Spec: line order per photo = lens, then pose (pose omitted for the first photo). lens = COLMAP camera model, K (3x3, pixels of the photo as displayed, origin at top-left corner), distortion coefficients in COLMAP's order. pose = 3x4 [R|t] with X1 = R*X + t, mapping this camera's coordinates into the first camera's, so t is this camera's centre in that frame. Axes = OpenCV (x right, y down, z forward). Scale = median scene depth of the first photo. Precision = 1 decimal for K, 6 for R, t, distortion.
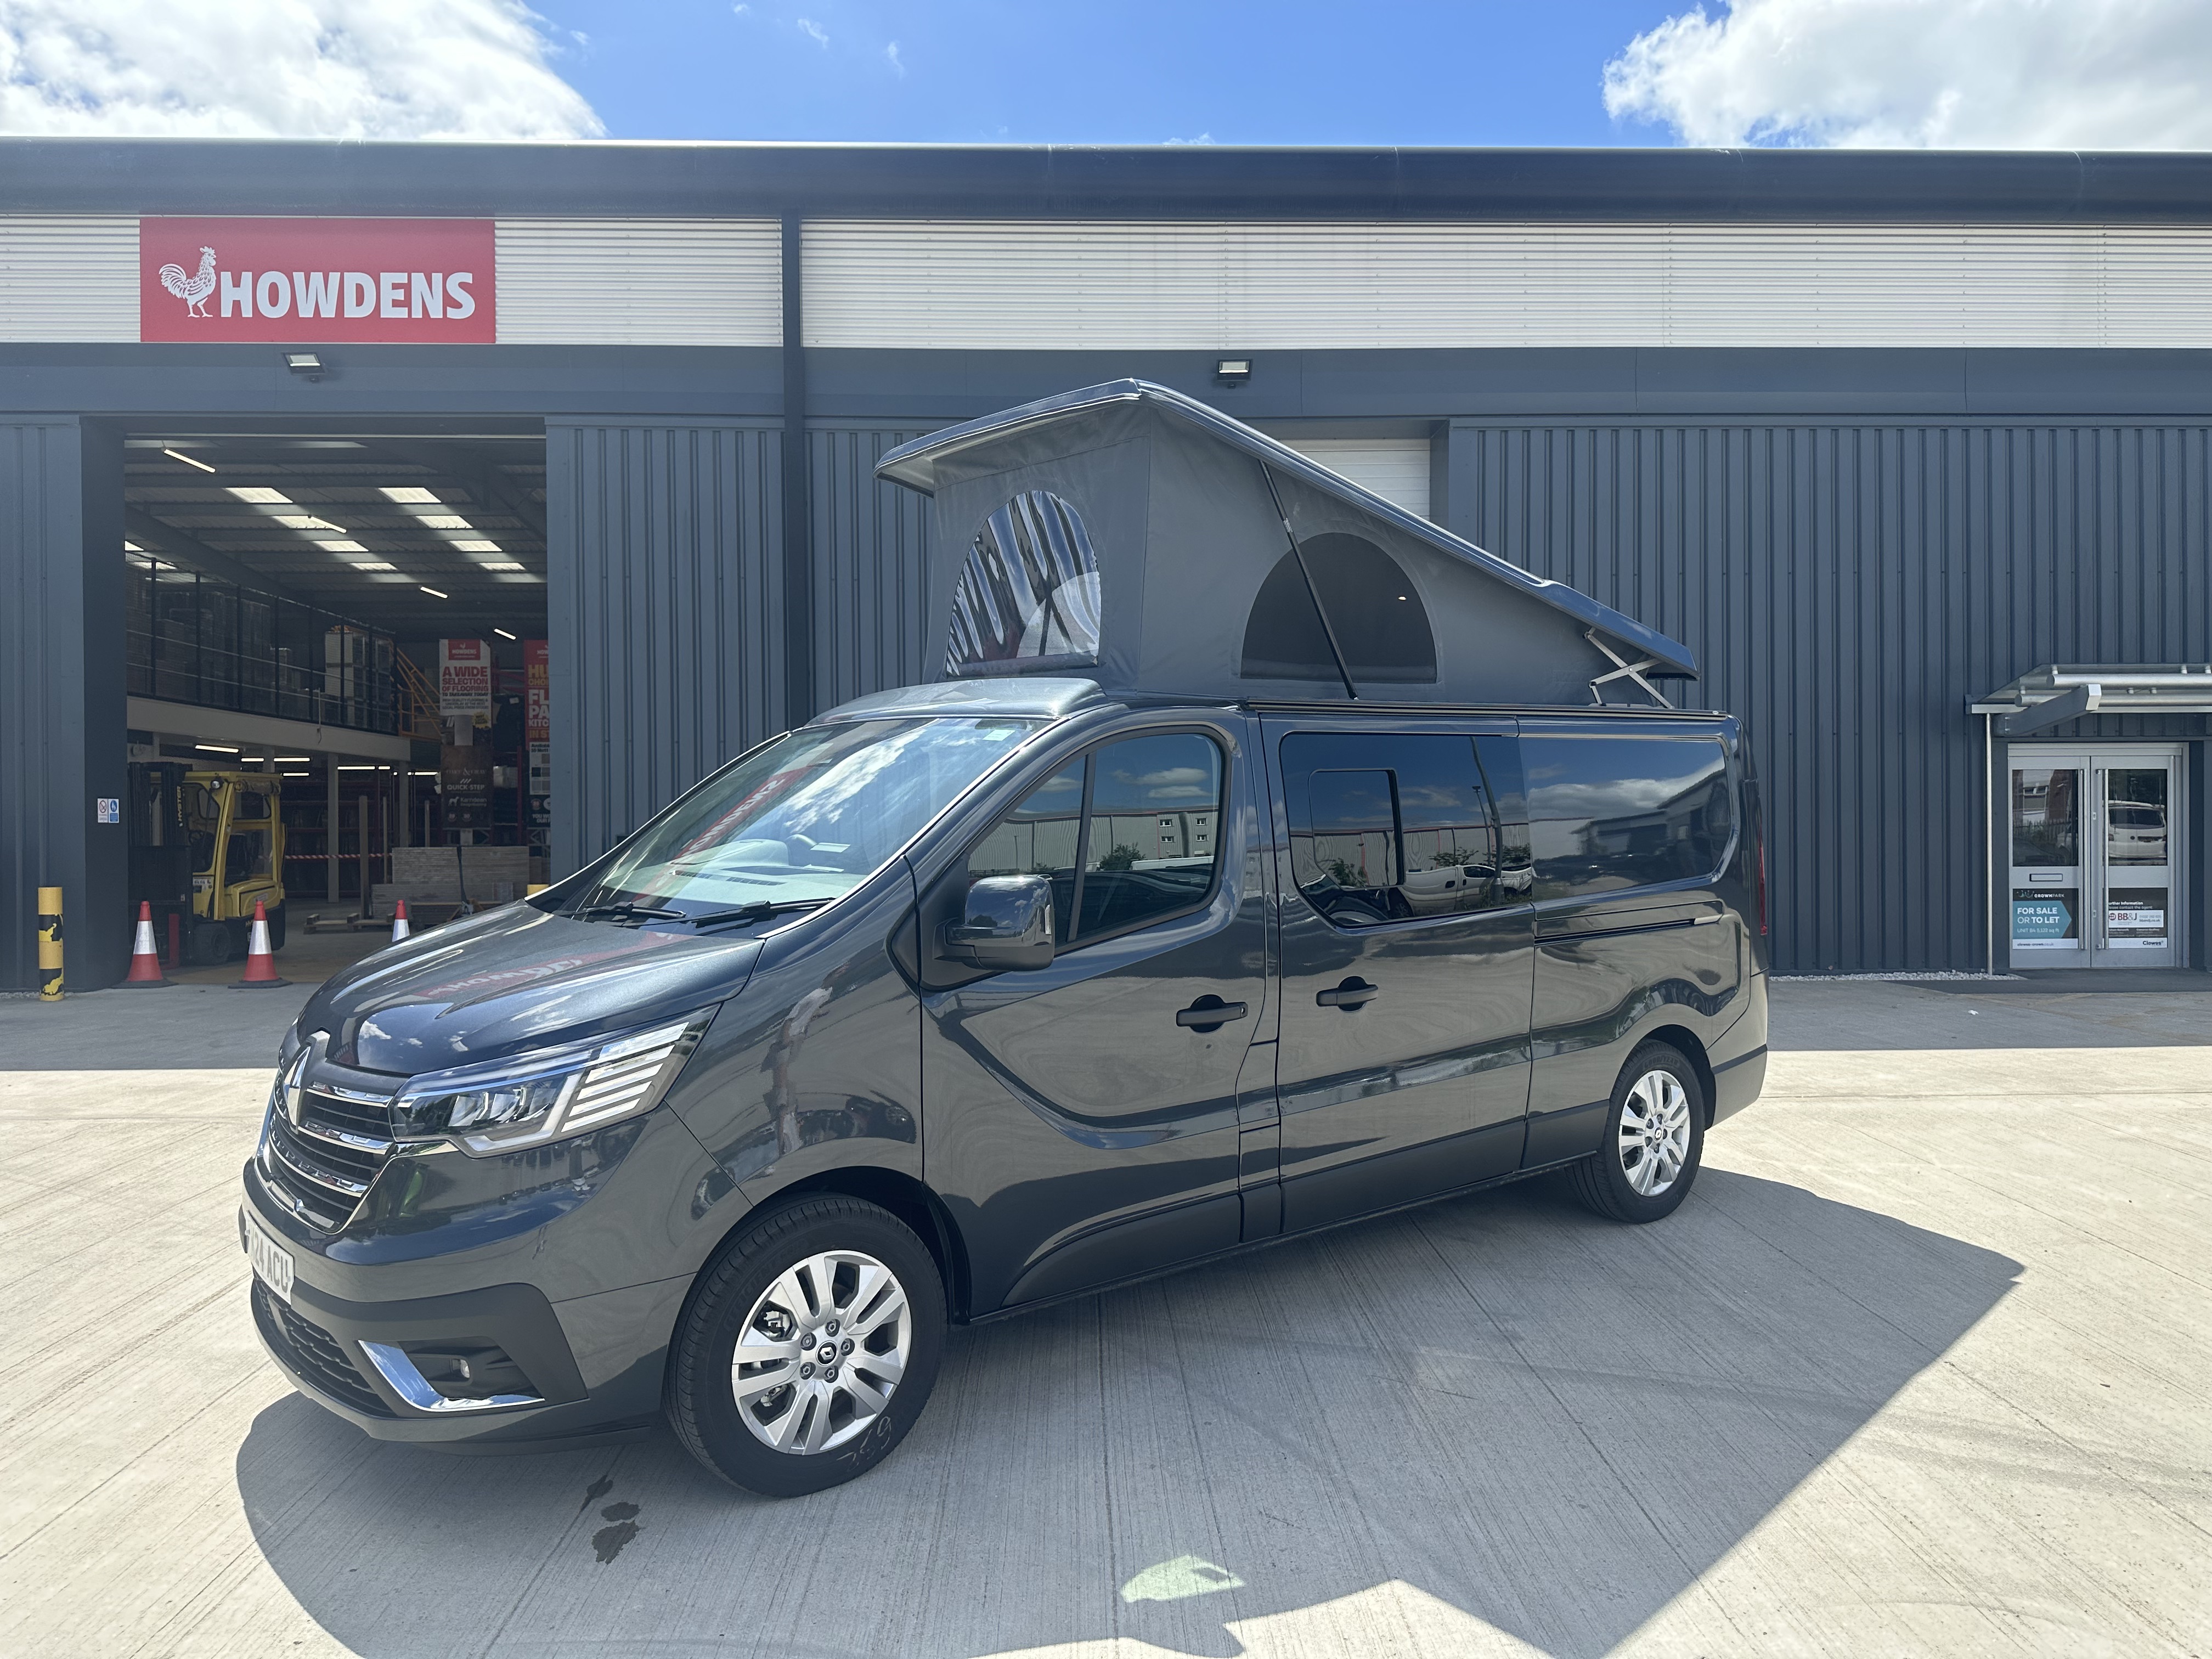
lens RADIAL K [[1558.6, 0, 1106.0], [0, 1558.6, 838.6], [0, 0, 1]] dist [0.006969, -0.010047]
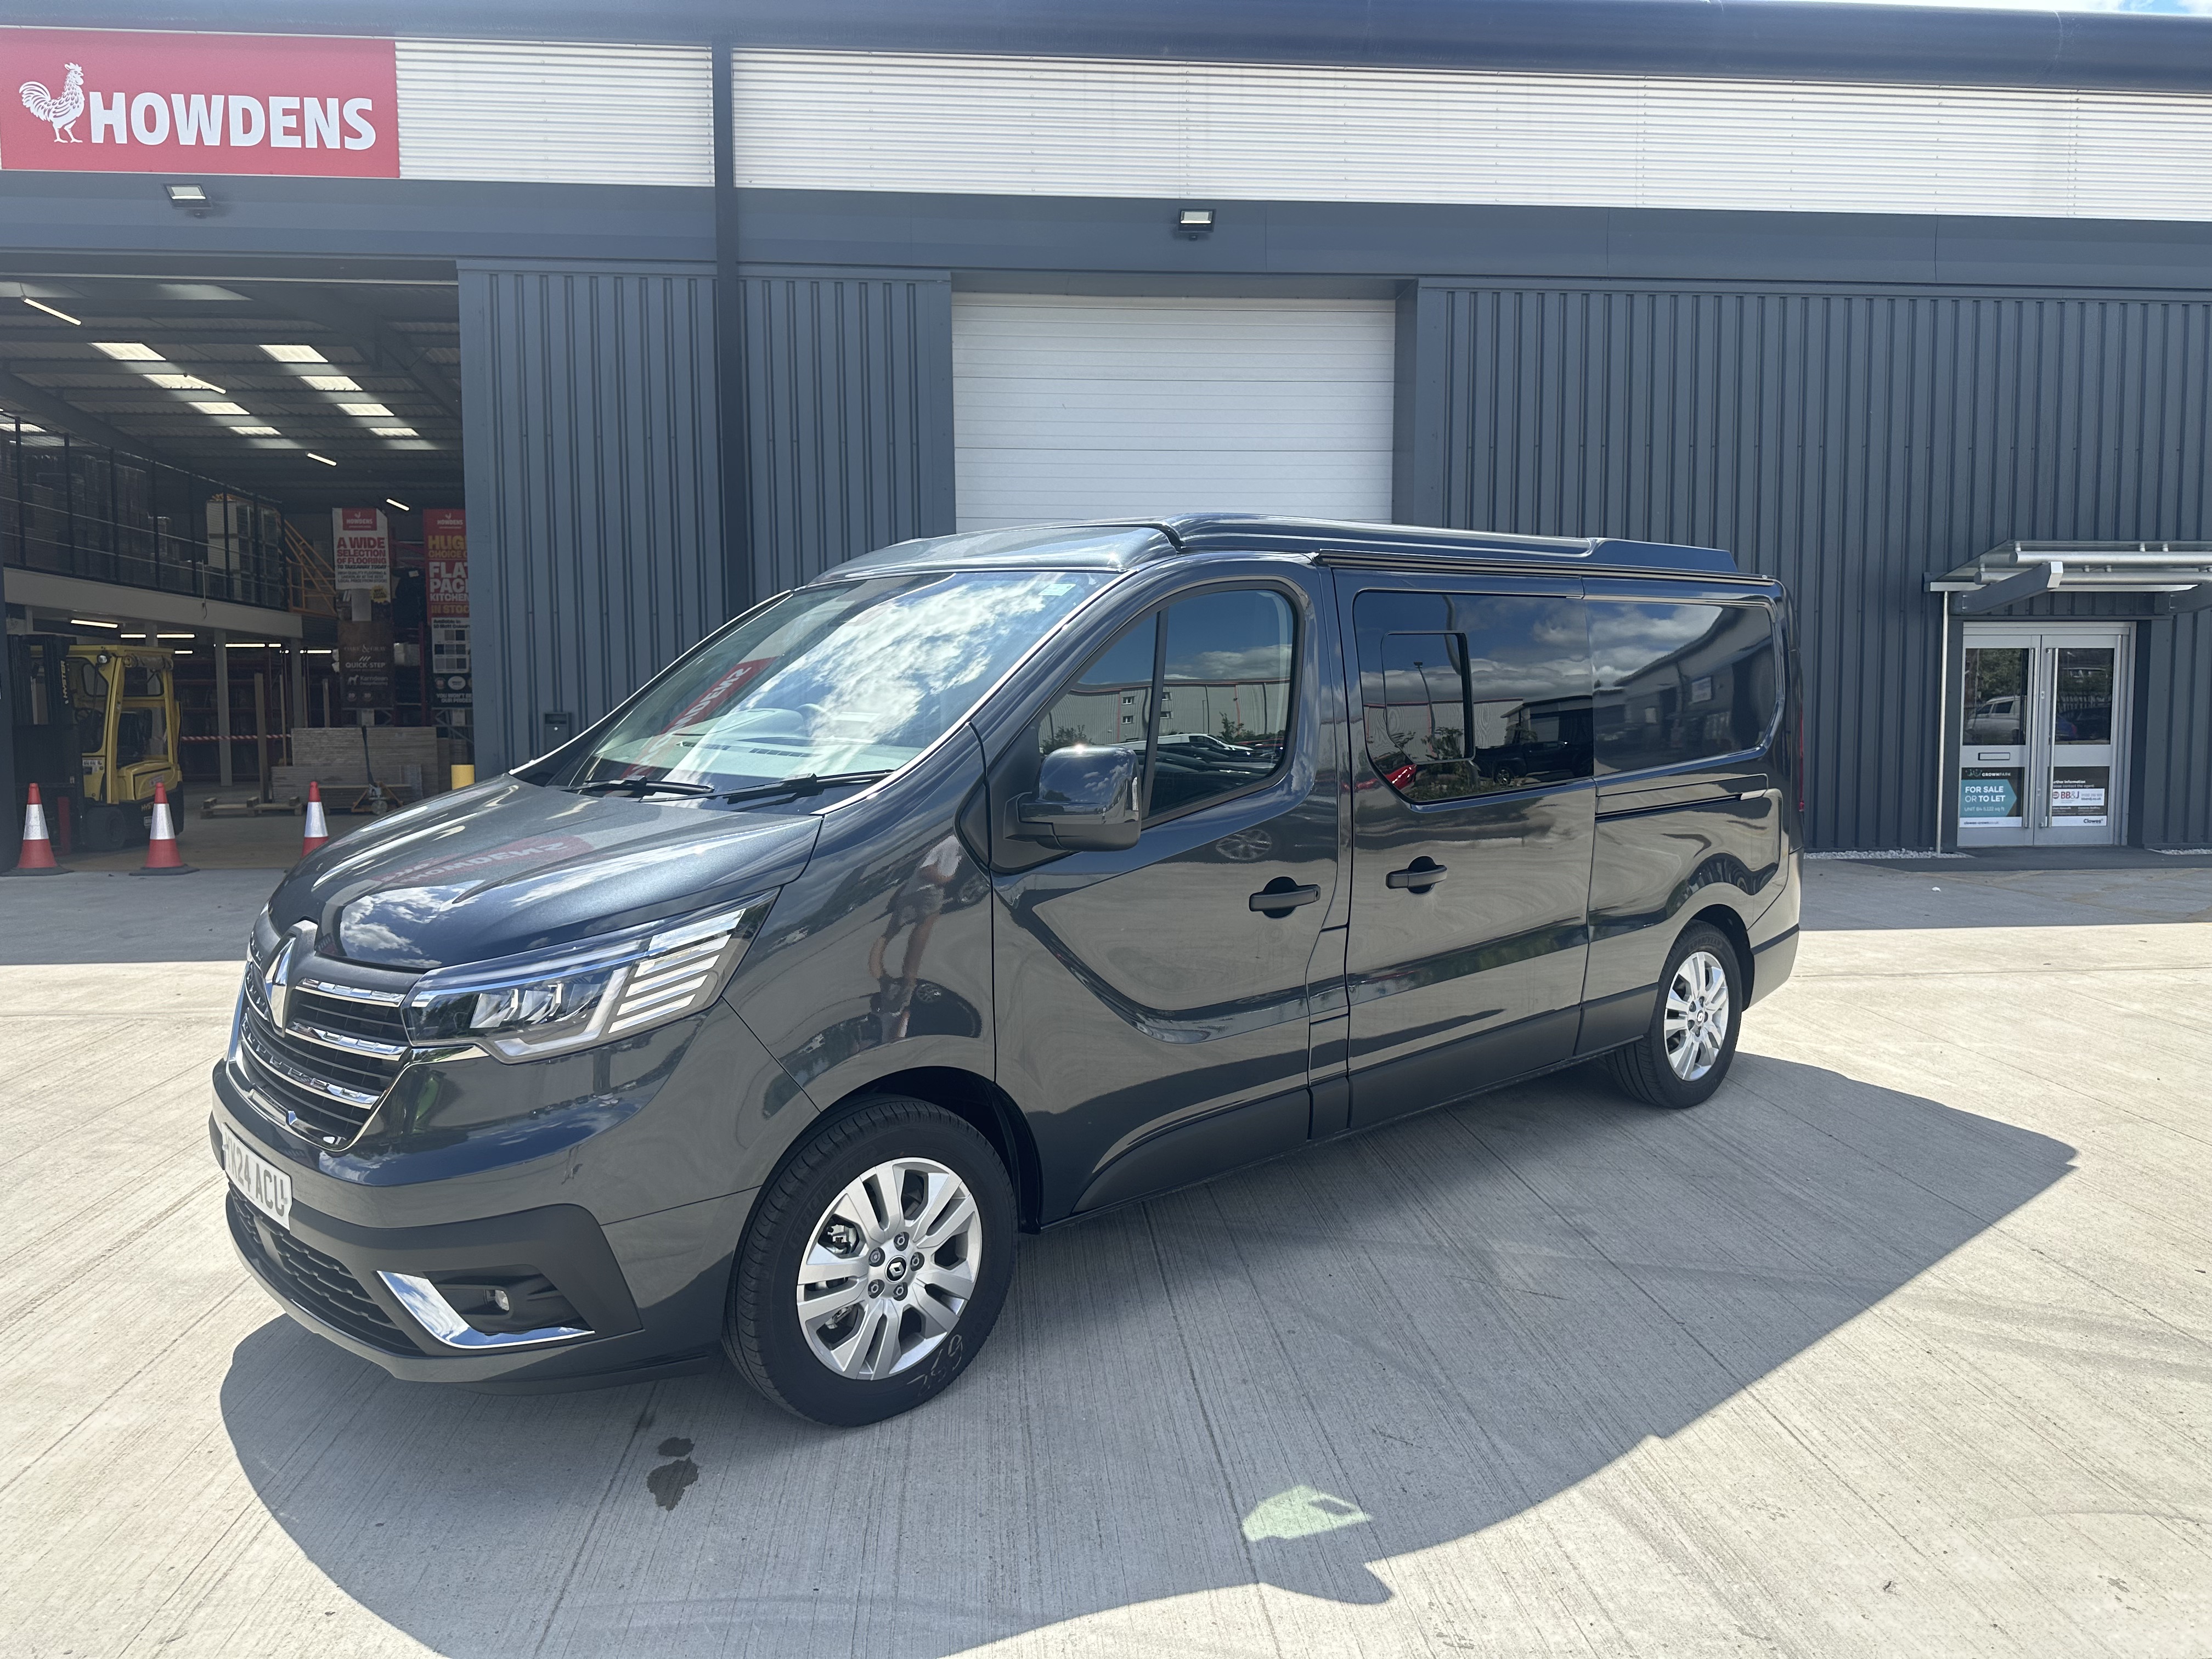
lens RADIAL K [[1563.1, 0, 1106.0], [0, 1563.1, 829.5], [0, 0, 1]] dist [0.006619, -0.011274]
pose [[0.998353, -0.003456, 0.057258, -0.071994], [-0.000482, 0.997643, 0.068617, 0.008190], [-0.057360, -0.068531, 0.995999, 0.070840]]
